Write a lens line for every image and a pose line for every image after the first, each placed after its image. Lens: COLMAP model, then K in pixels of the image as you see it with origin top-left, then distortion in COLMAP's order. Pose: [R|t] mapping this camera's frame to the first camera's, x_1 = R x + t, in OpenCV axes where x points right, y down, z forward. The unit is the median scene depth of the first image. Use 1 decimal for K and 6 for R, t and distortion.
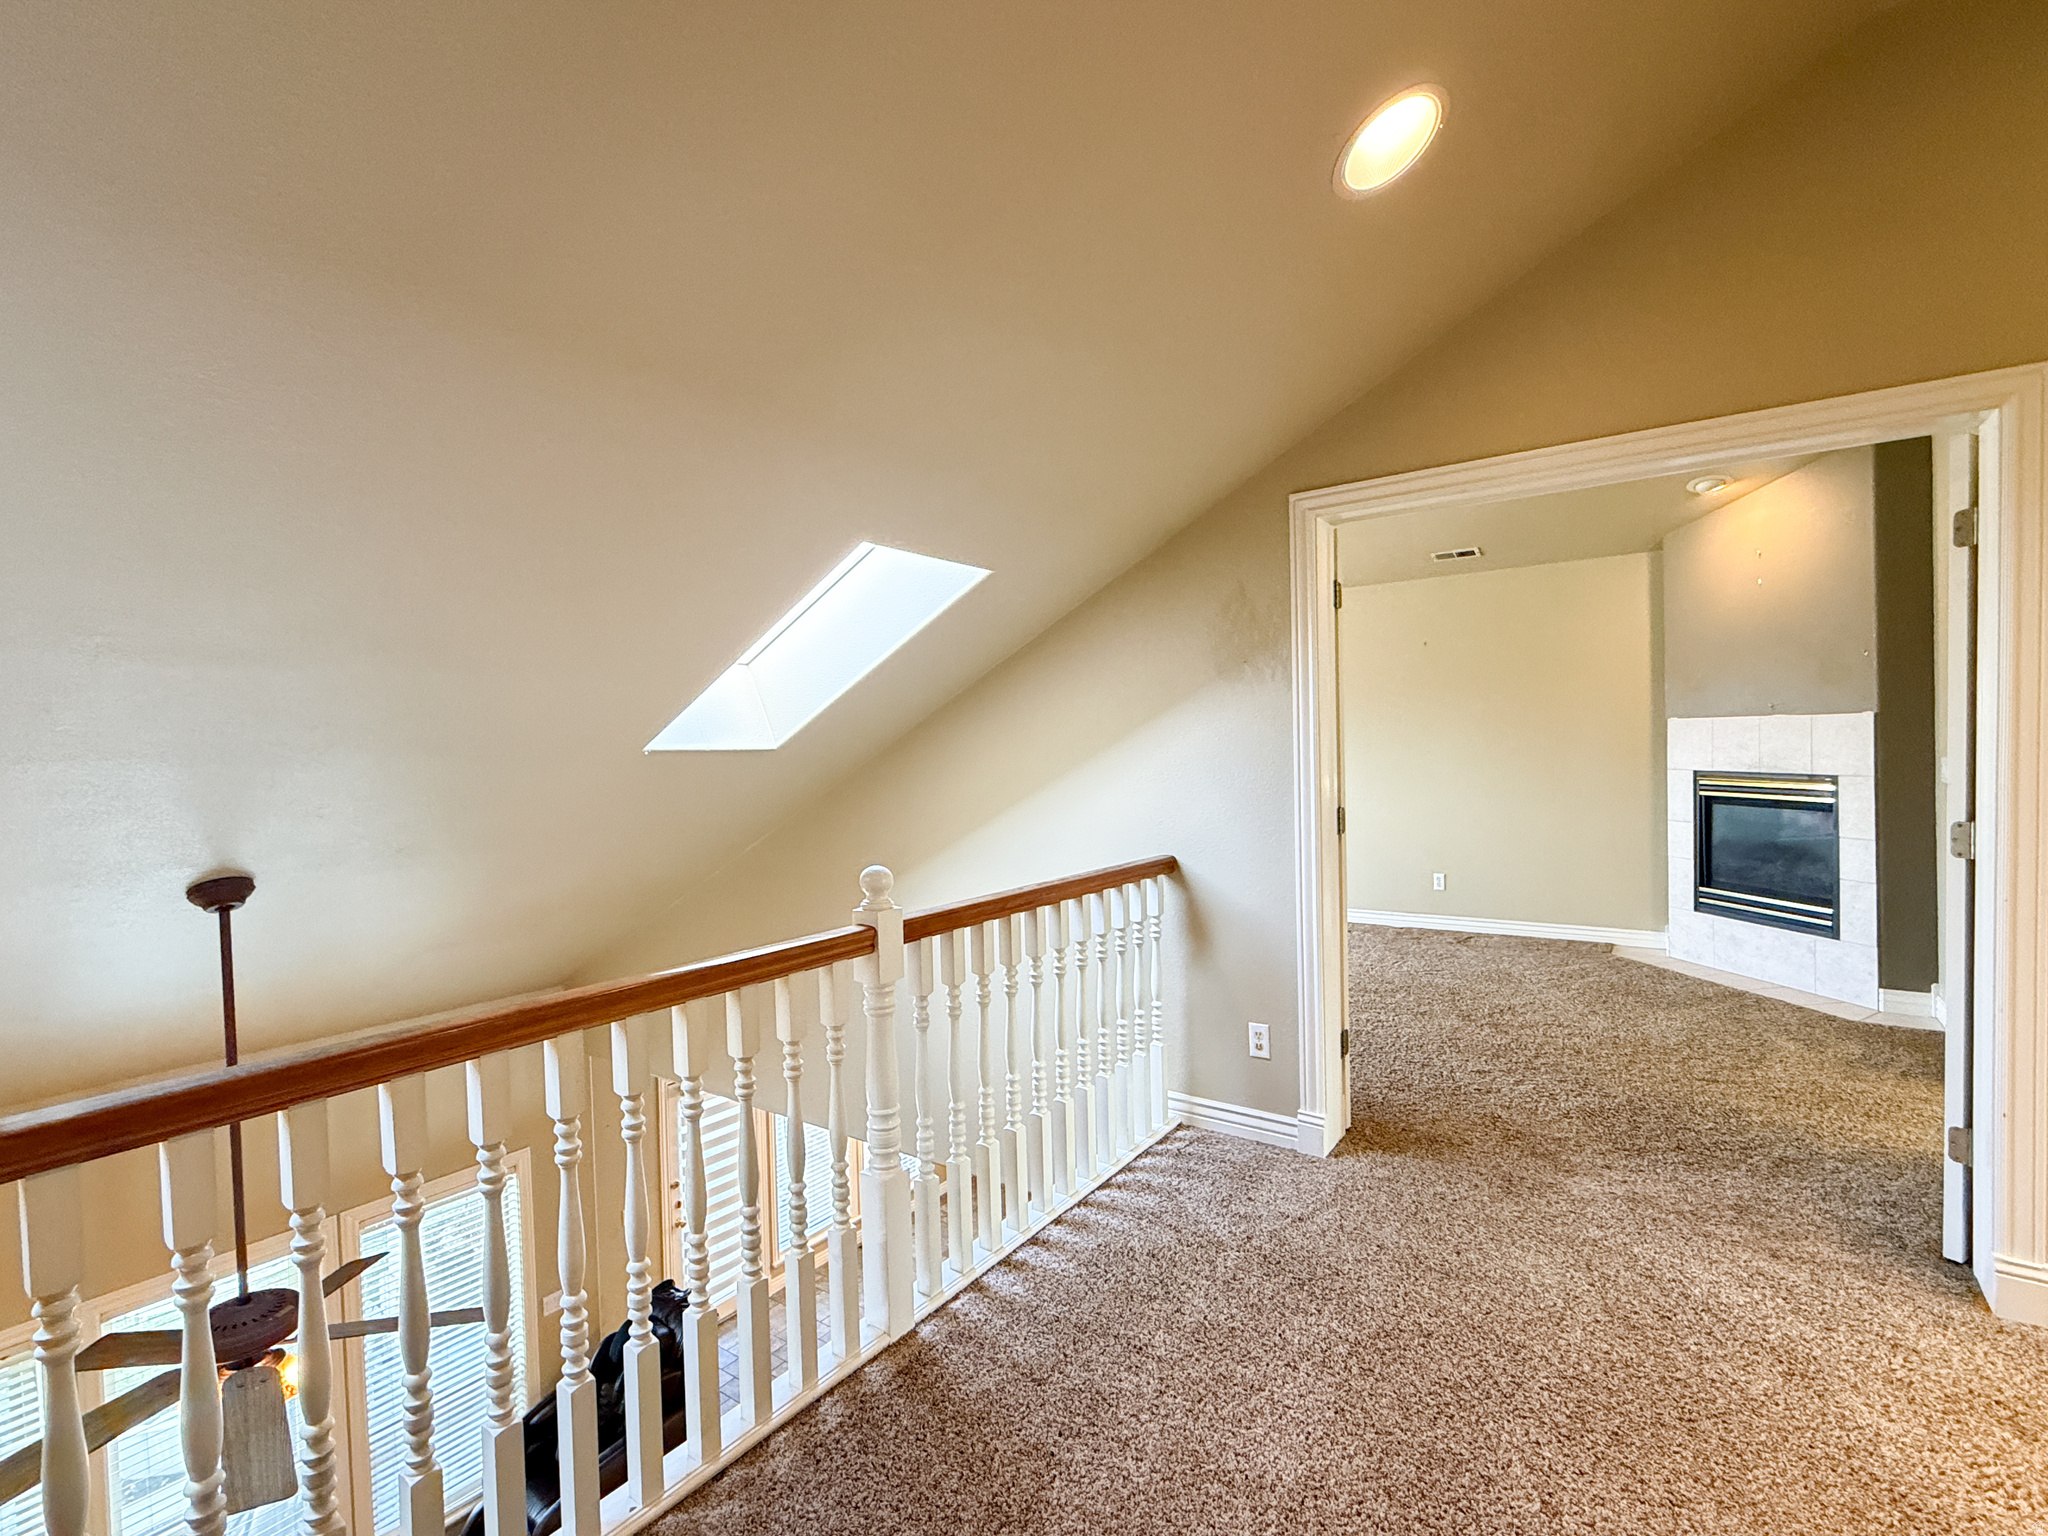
lens RADIAL K [[952.7, 0, 1016.7], [0, 952.7, 770.0], [0, 0, 1]] dist [-0.001593, 0.002122]
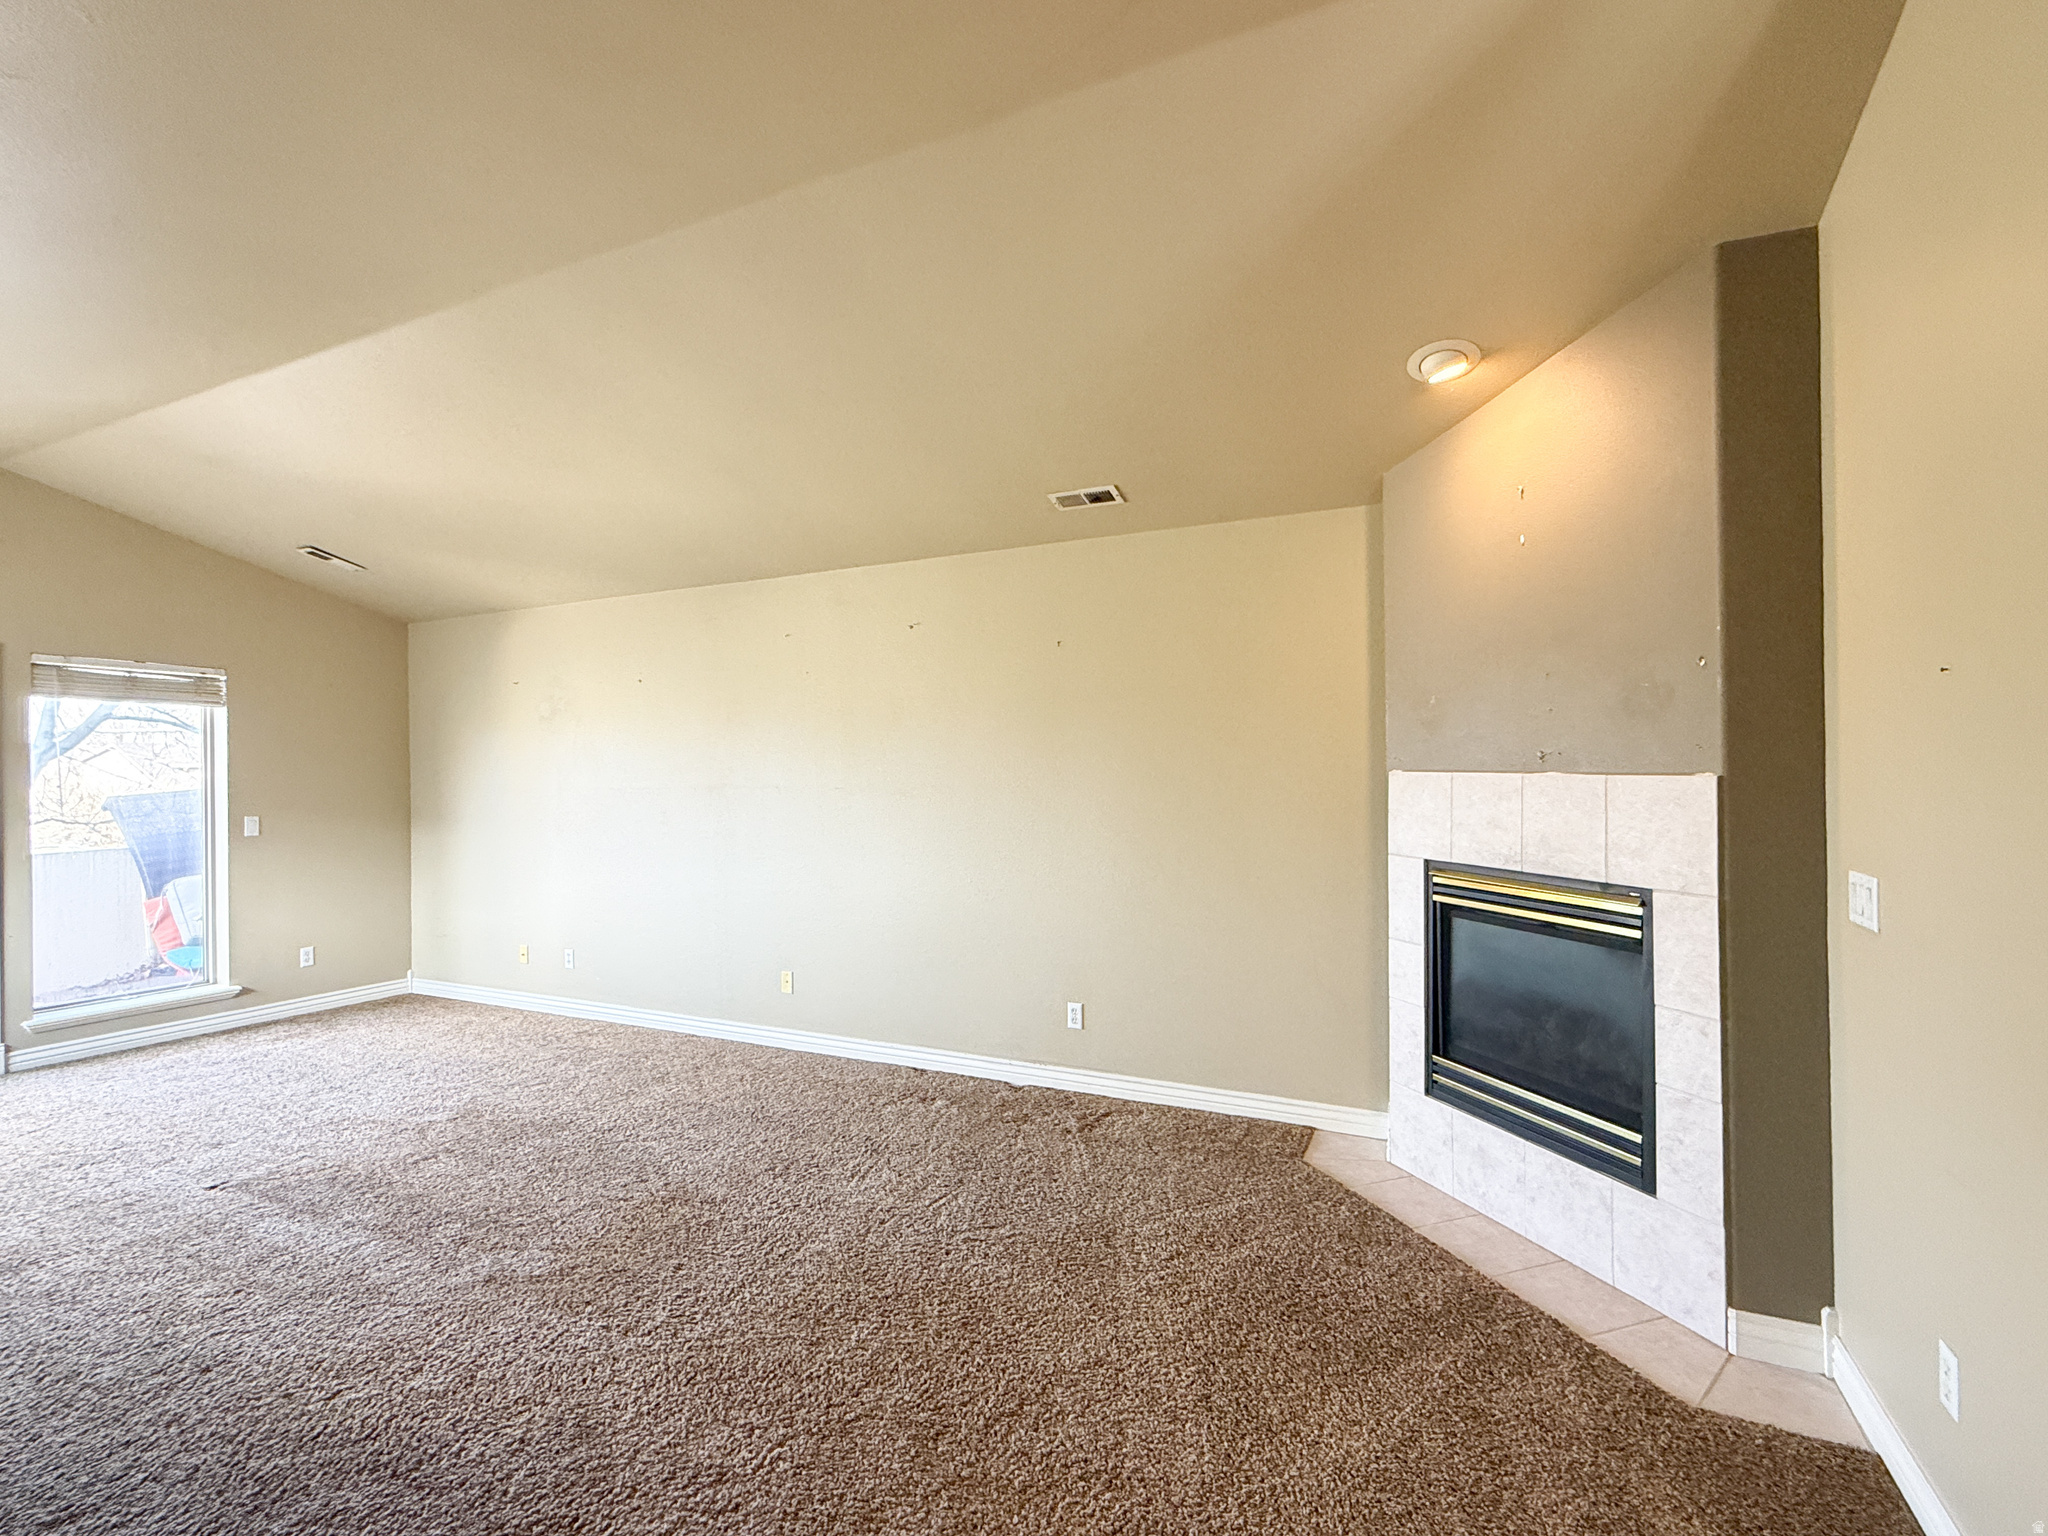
lens RADIAL K [[952.7, 0, 1027.5], [0, 952.7, 766.4], [0, 0, 1]] dist [-0.001593, 0.002122]
pose [[0.982540, 0.018987, 0.185080, 0.355805], [-0.013730, 0.999466, -0.029642, -0.037352], [-0.185544, 0.026583, 0.982276, 0.459055]]
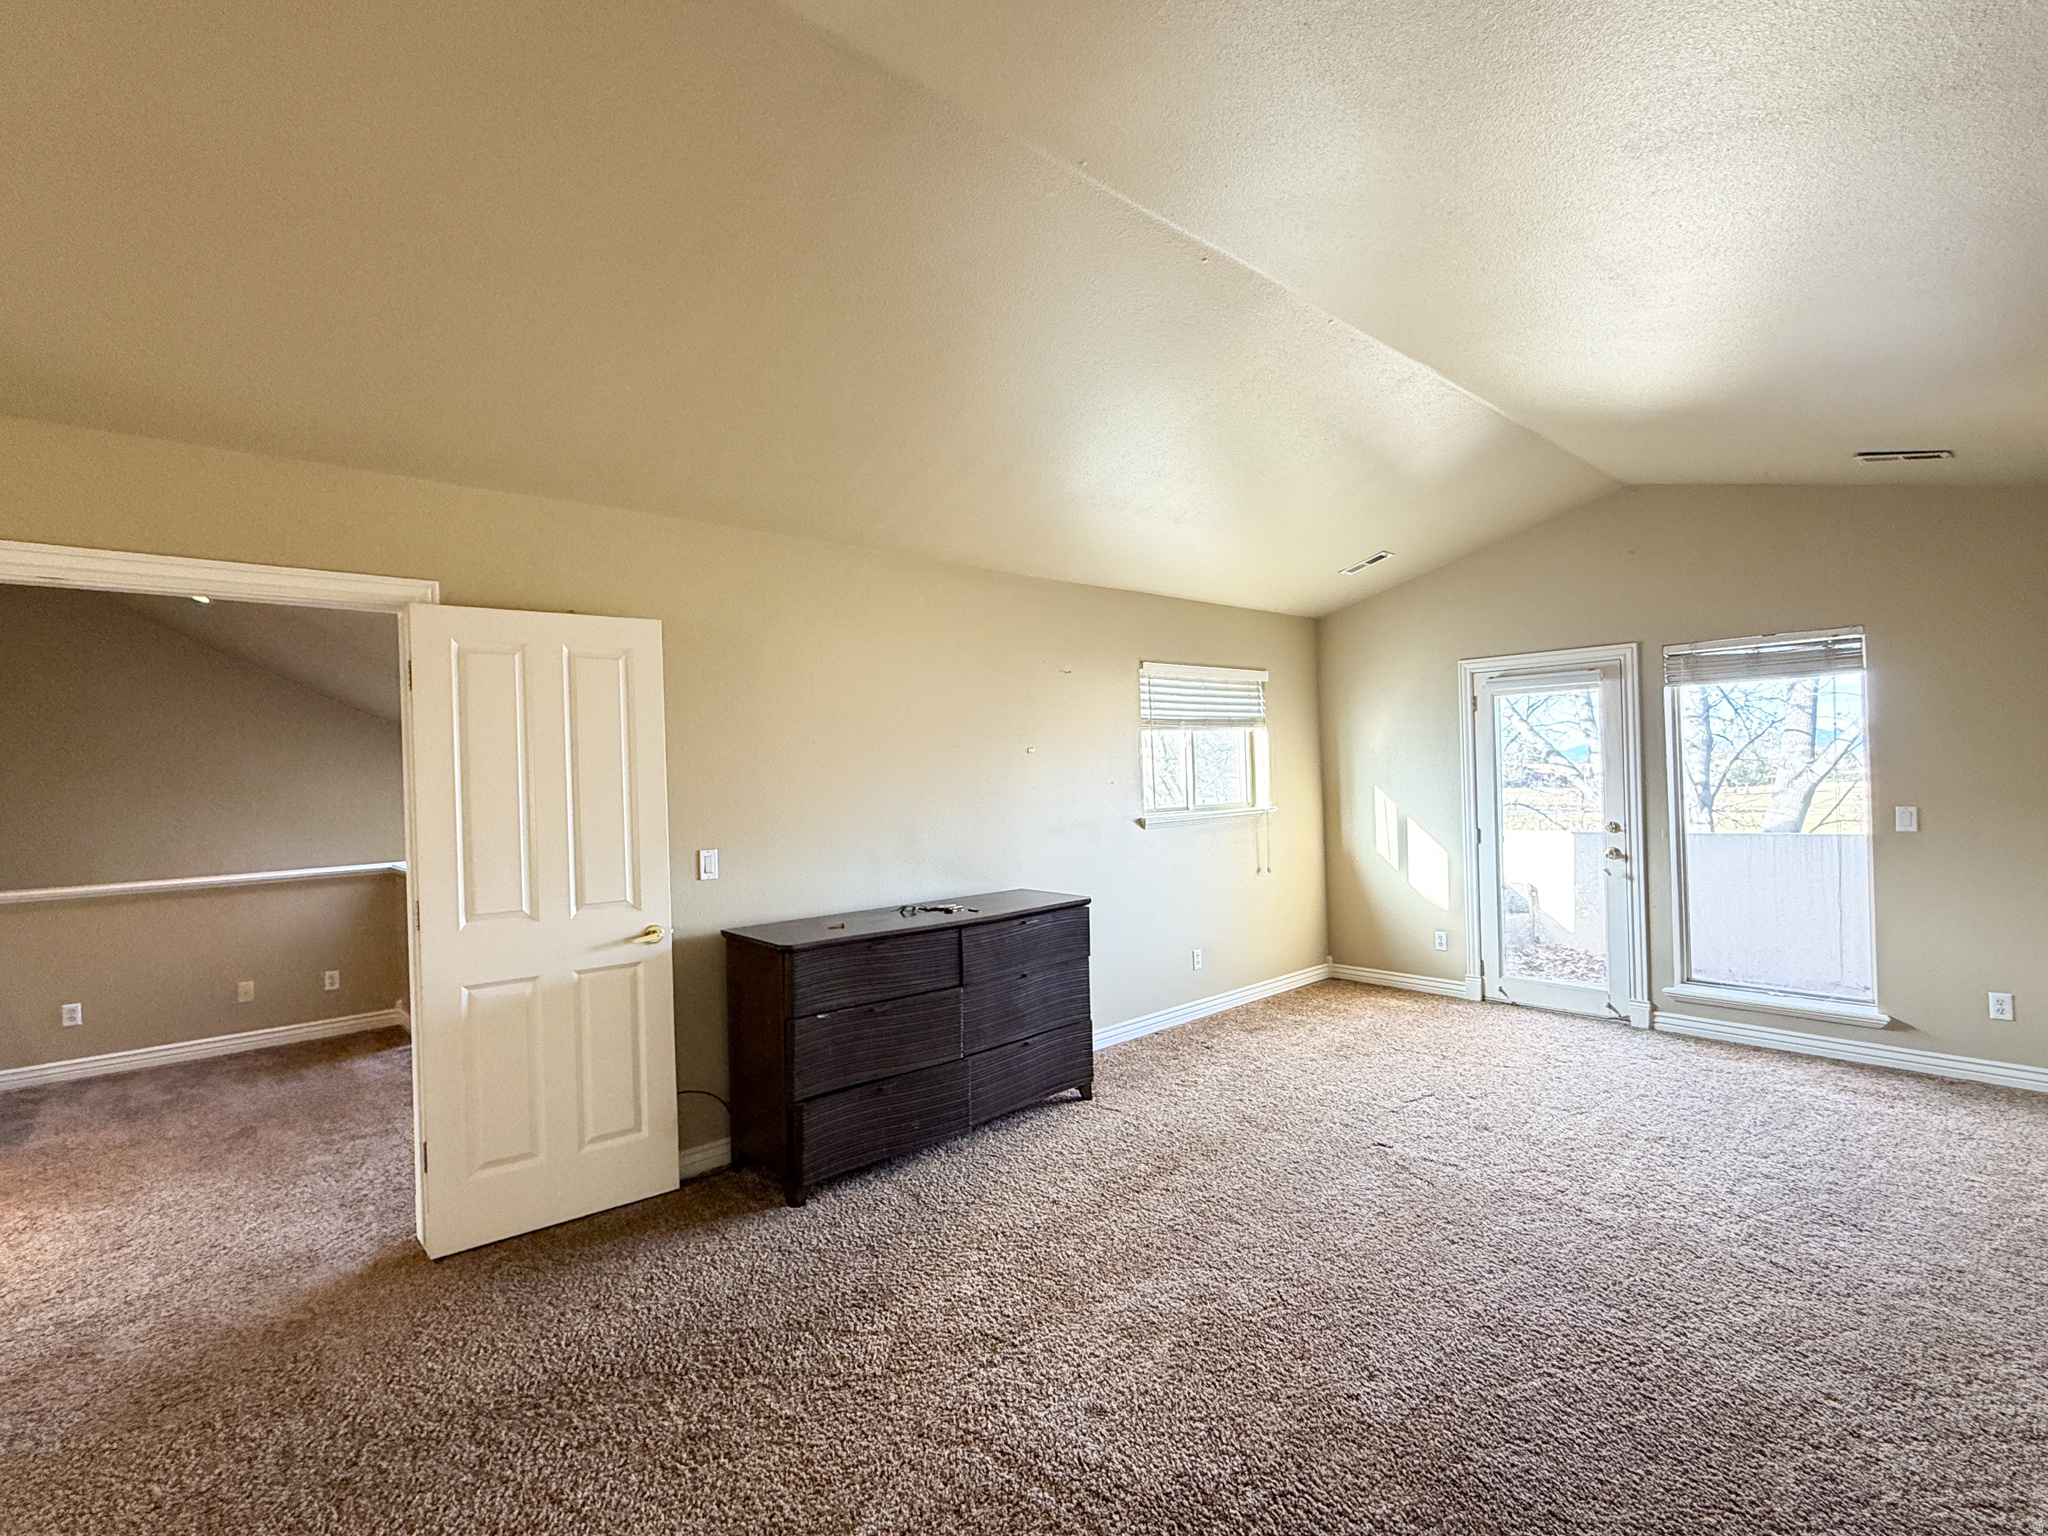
lens RADIAL K [[952.7, 0, 1022.3], [0, 952.7, 767.6], [0, 0, 1]] dist [-0.001593, 0.002122]
pose [[-0.206449, 0.019836, -0.978256, 0.663451], [0.017637, 0.999707, 0.016549, -0.061503], [0.978298, -0.013837, -0.206739, 1.049807]]
